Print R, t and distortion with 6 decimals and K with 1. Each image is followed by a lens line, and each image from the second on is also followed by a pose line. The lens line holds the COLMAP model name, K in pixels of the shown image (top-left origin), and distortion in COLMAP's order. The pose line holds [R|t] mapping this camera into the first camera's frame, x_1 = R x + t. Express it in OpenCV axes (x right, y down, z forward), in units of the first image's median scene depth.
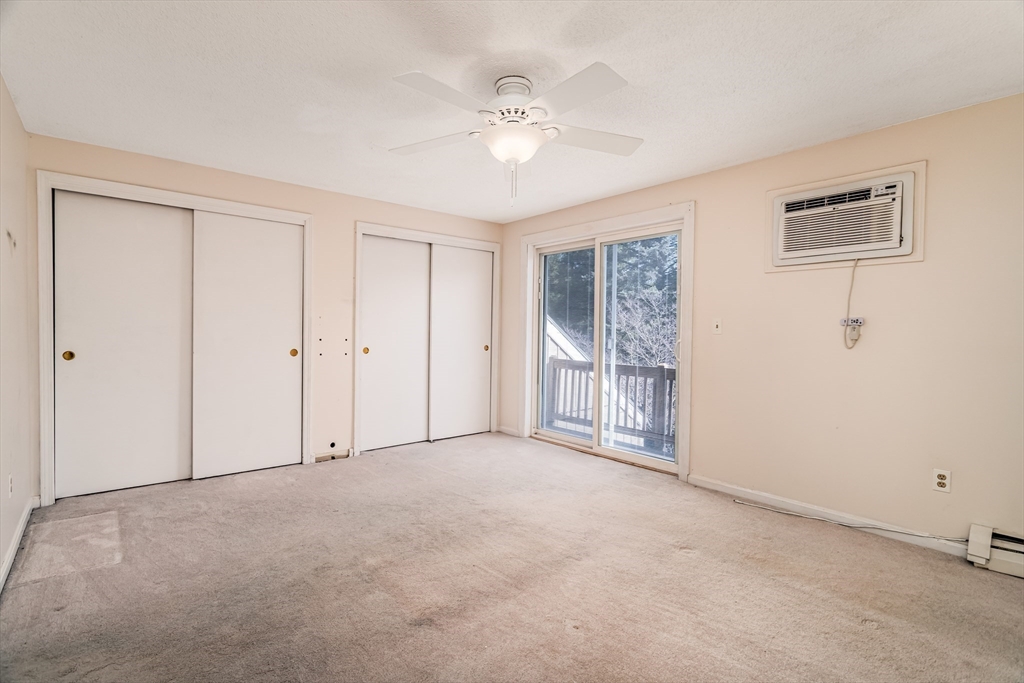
lens RADIAL K [[486.3, 0, 513.8], [0, 486.3, 342.3], [0, 0, 1]] dist [0.002522, 0.000266]
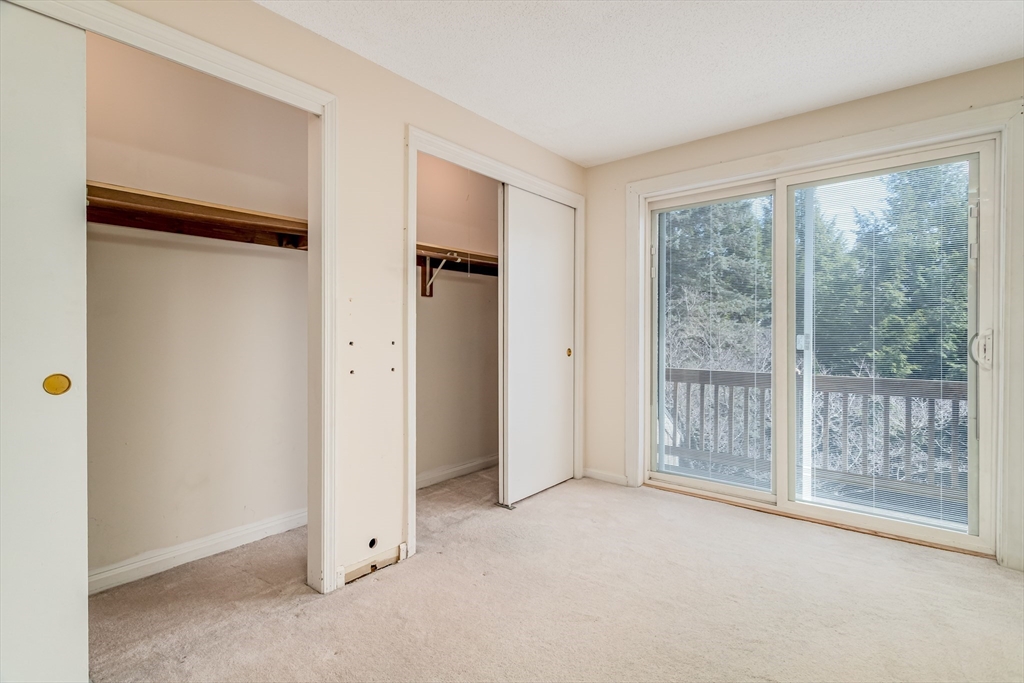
lens RADIAL K [[486.3, 0, 510.0], [0, 486.3, 339.9], [0, 0, 1]] dist [0.002522, 0.000266]
pose [[0.983726, -0.017666, 0.178805, -0.263029], [0.019341, 0.999784, -0.007629, -0.001910], [-0.178631, 0.010963, 0.983855, 0.376619]]
